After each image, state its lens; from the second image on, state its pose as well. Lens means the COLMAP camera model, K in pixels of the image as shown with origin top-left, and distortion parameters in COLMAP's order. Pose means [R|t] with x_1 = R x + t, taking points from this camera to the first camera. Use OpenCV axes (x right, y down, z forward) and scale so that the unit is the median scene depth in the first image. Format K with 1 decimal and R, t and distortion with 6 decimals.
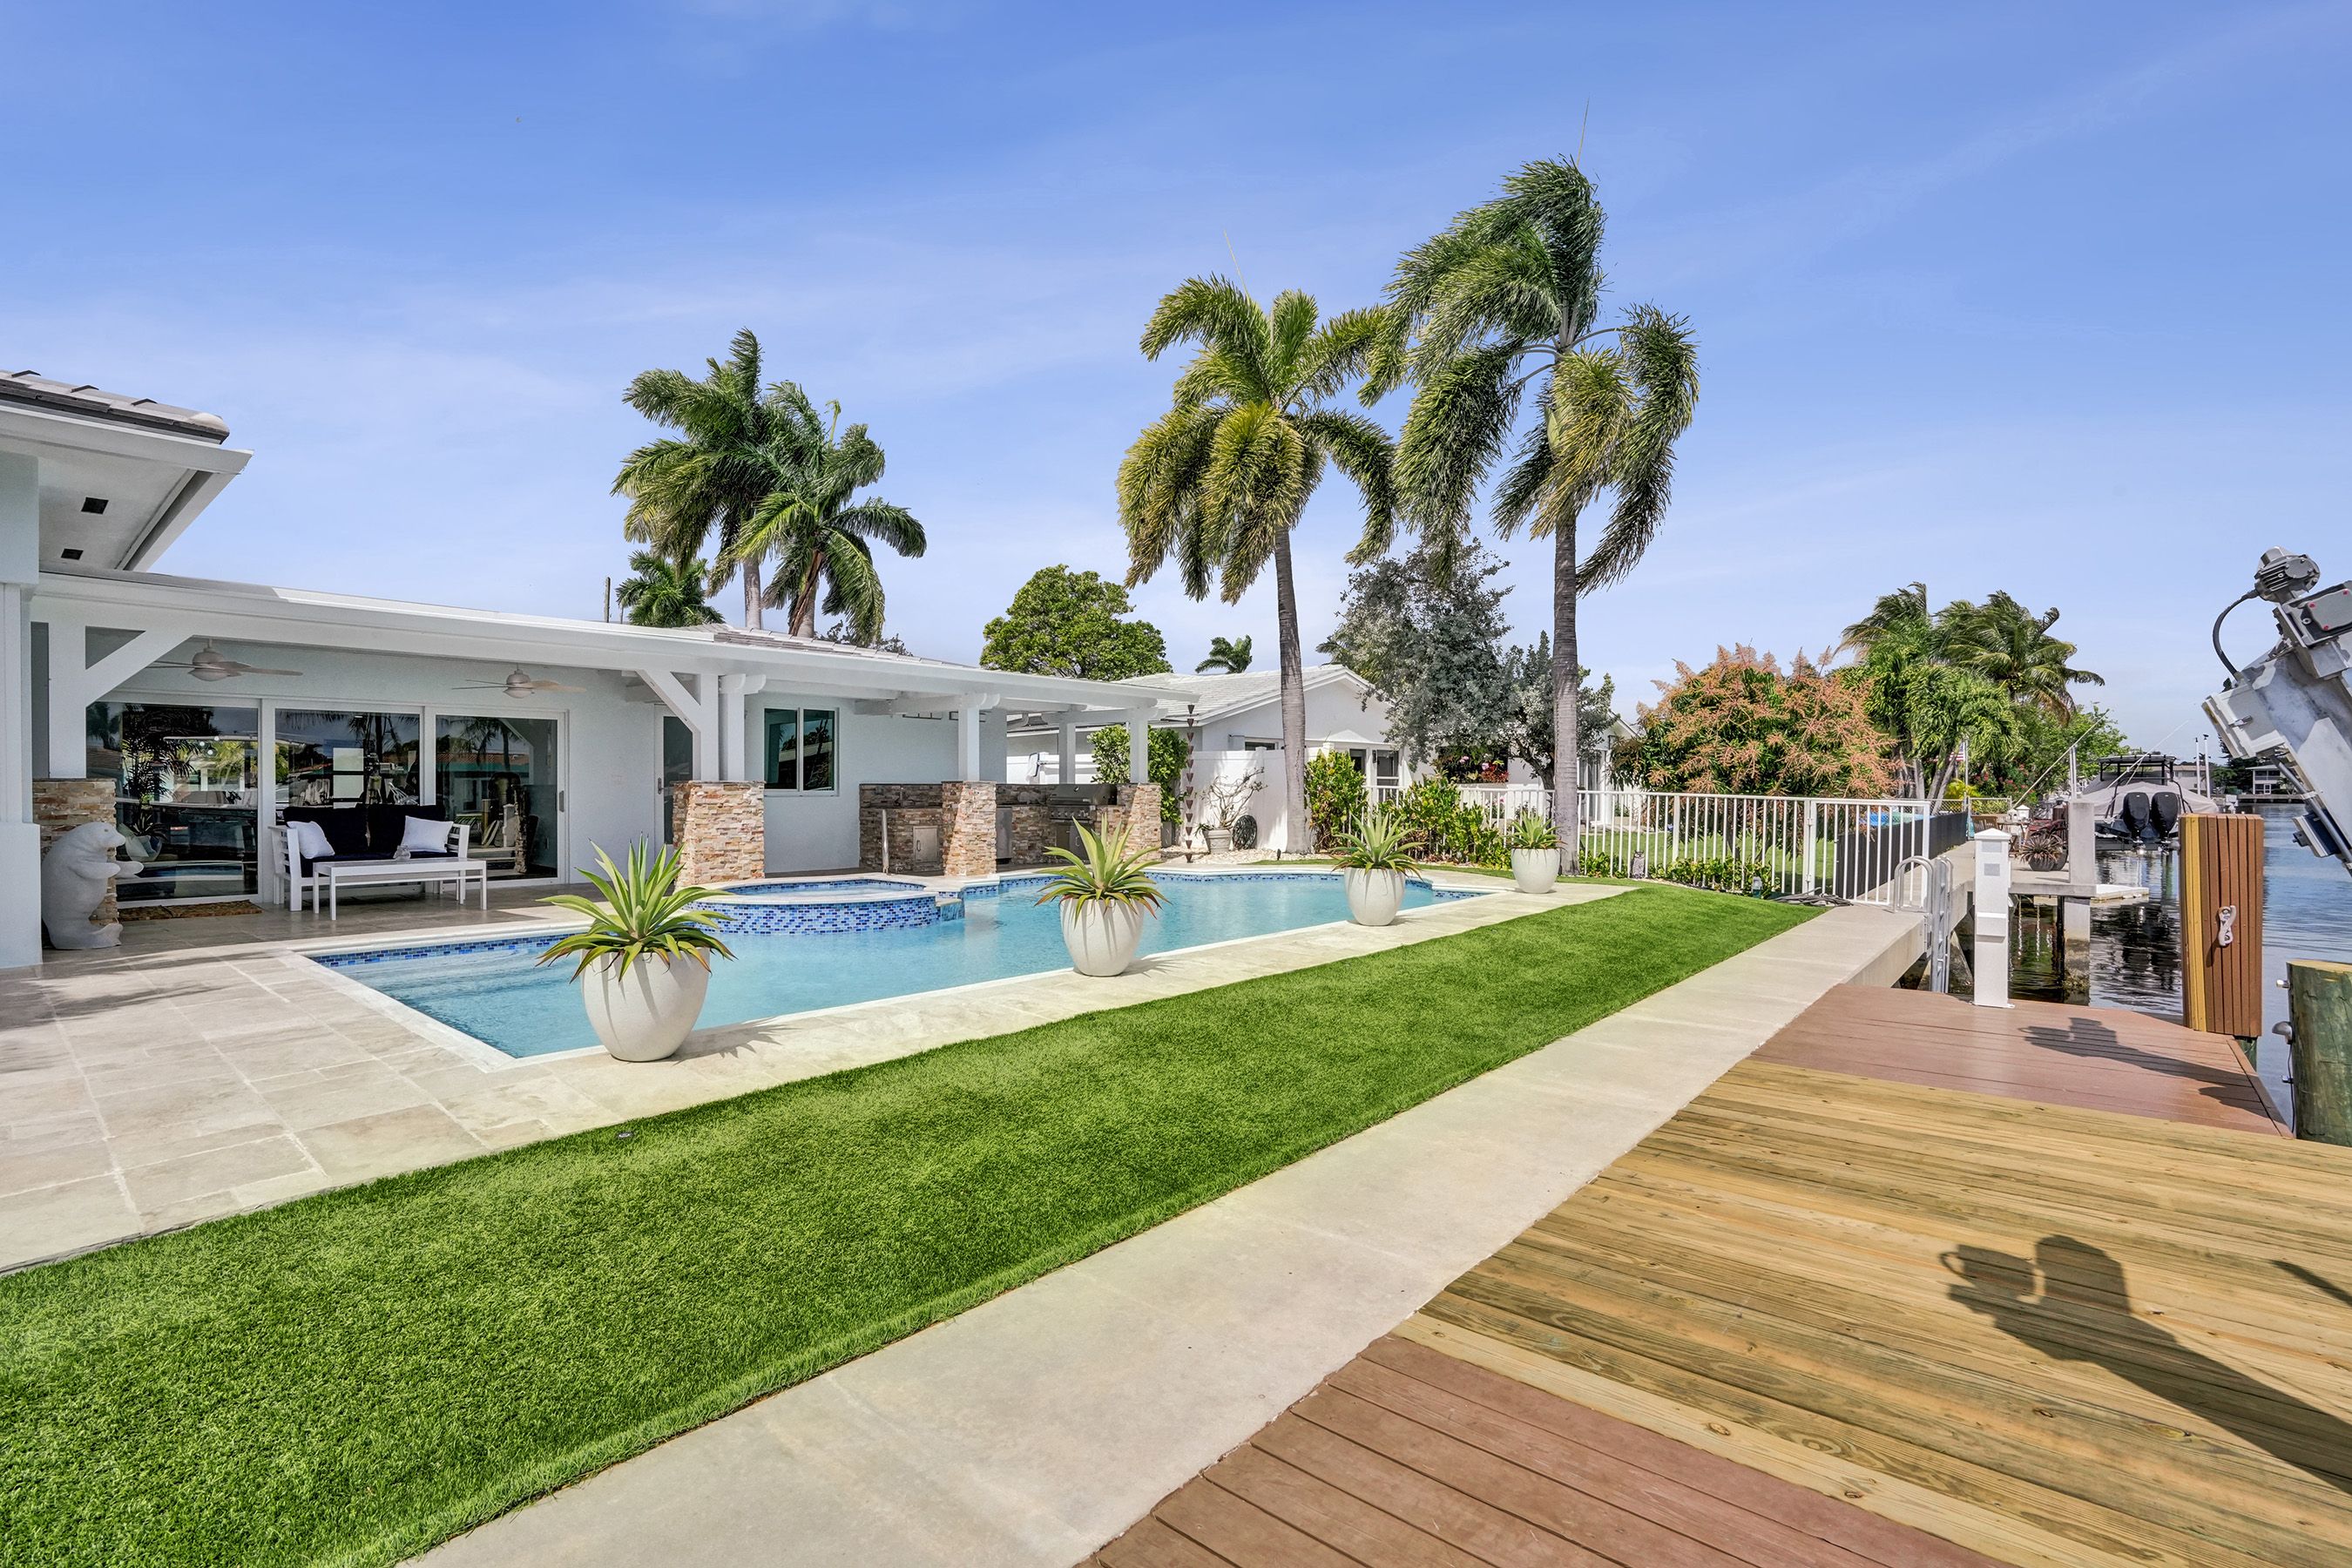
lens RADIAL K [[1094.0, 0, 1178.9], [0, 1094.0, 805.2], [0, 0, 1]] dist [-0.063319, 0.022539]
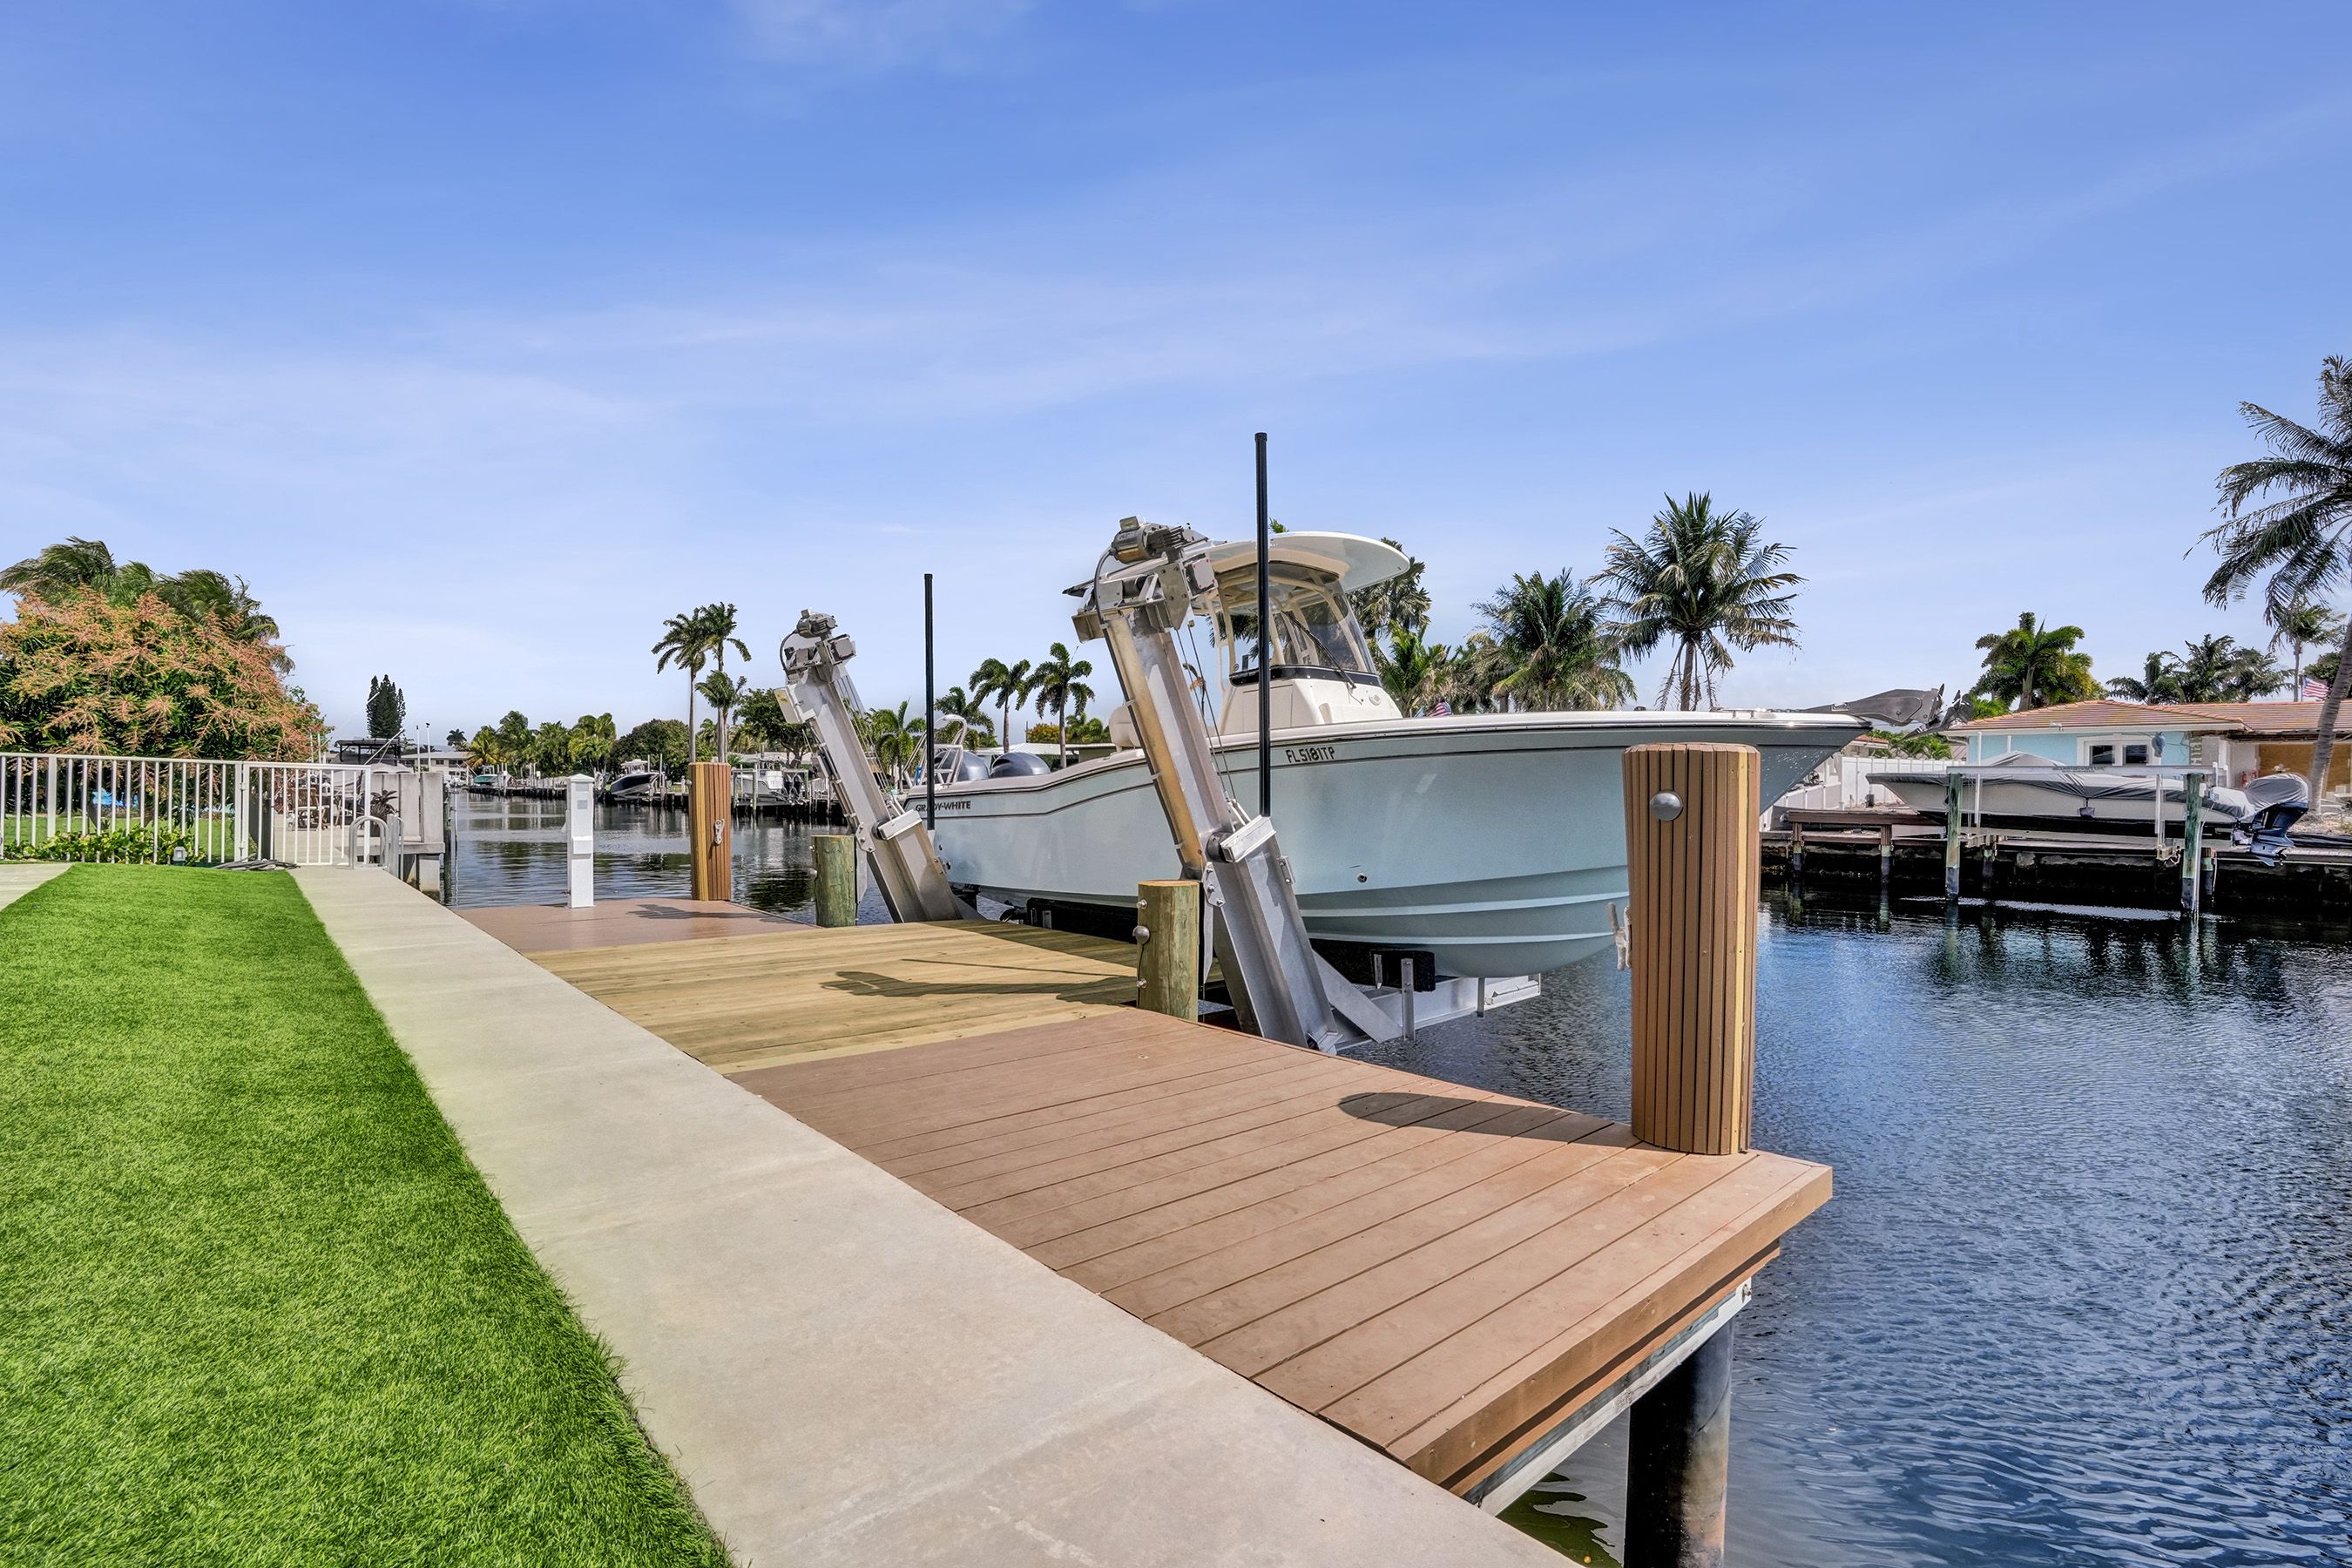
lens RADIAL K [[1094.0, 0, 1180.8], [0, 1094.0, 811.3], [0, 0, 1]] dist [-0.063319, 0.022539]
pose [[0.129025, -0.025874, 0.991304, -0.259632], [0.007717, 0.999655, 0.025088, 0.021955], [-0.991611, 0.004413, 0.129180, 0.041634]]
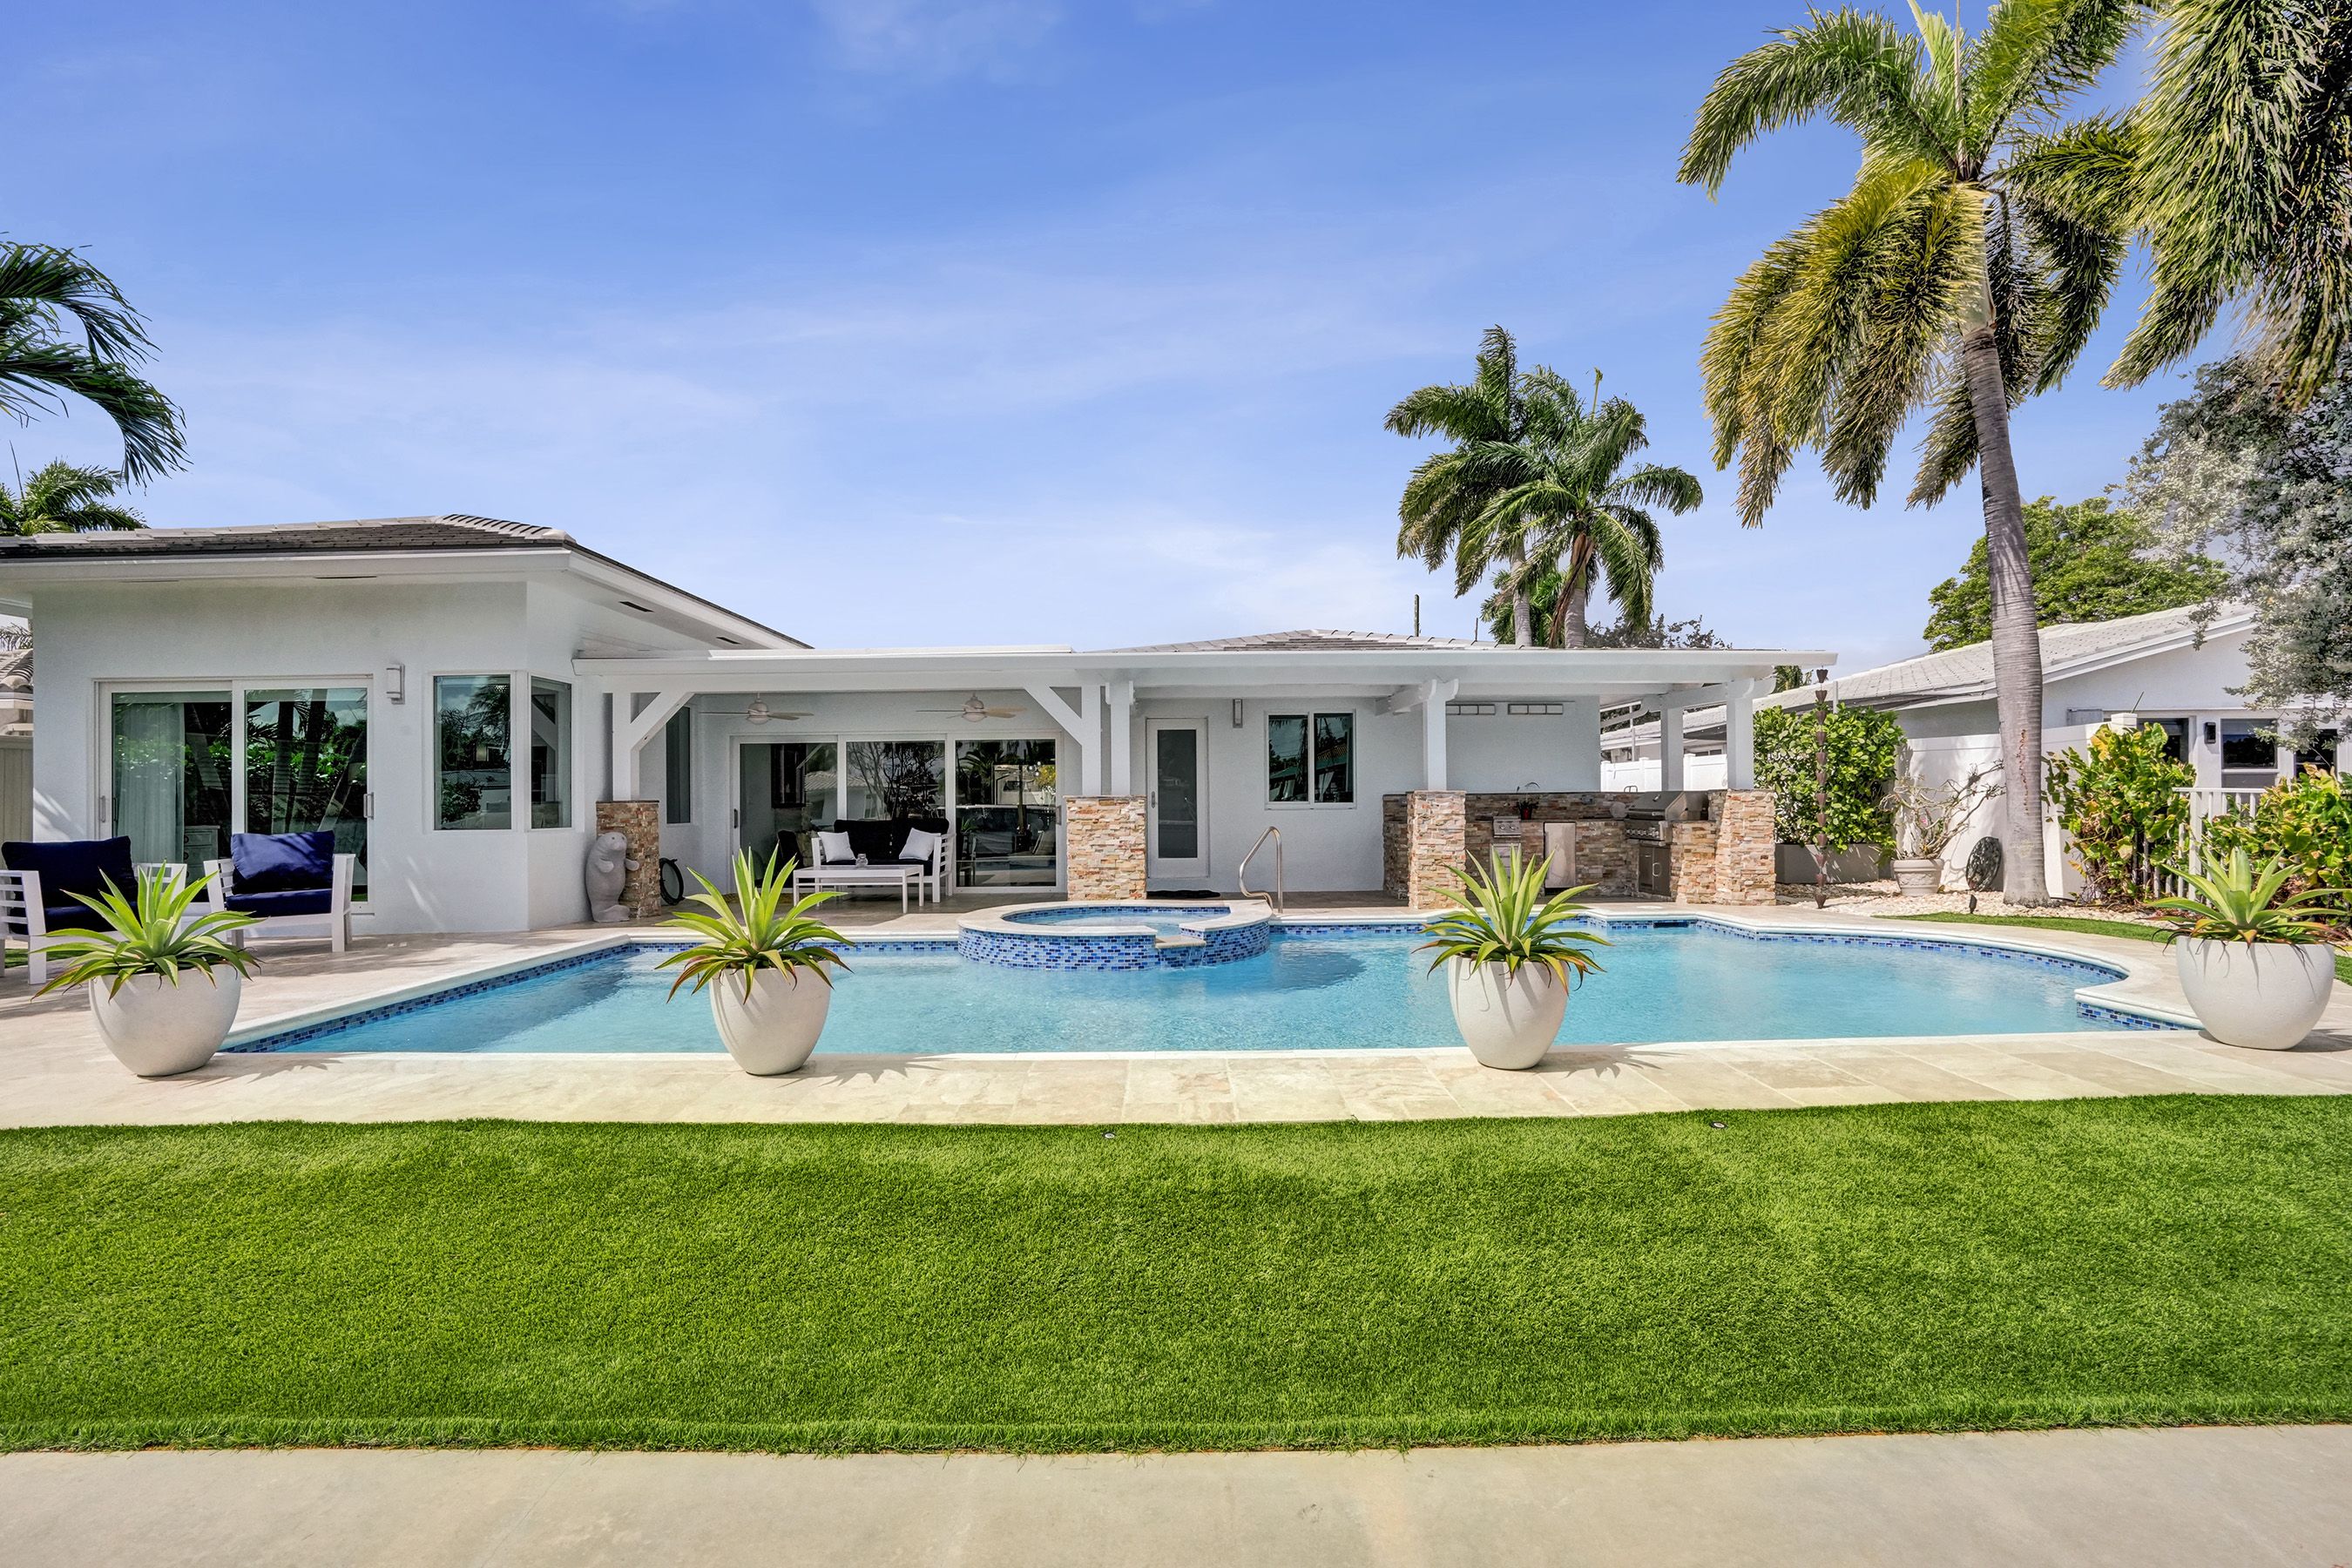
lens RADIAL K [[1094.0, 0, 1174.4], [0, 1094.0, 792.6], [0, 0, 1]] dist [-0.063319, 0.022539]
pose [[0.651185, -0.011477, -0.758833, 0.337289], [-0.000900, 0.999873, -0.015894, -0.008973], [0.758919, 0.011033, 0.651092, 0.387184]]
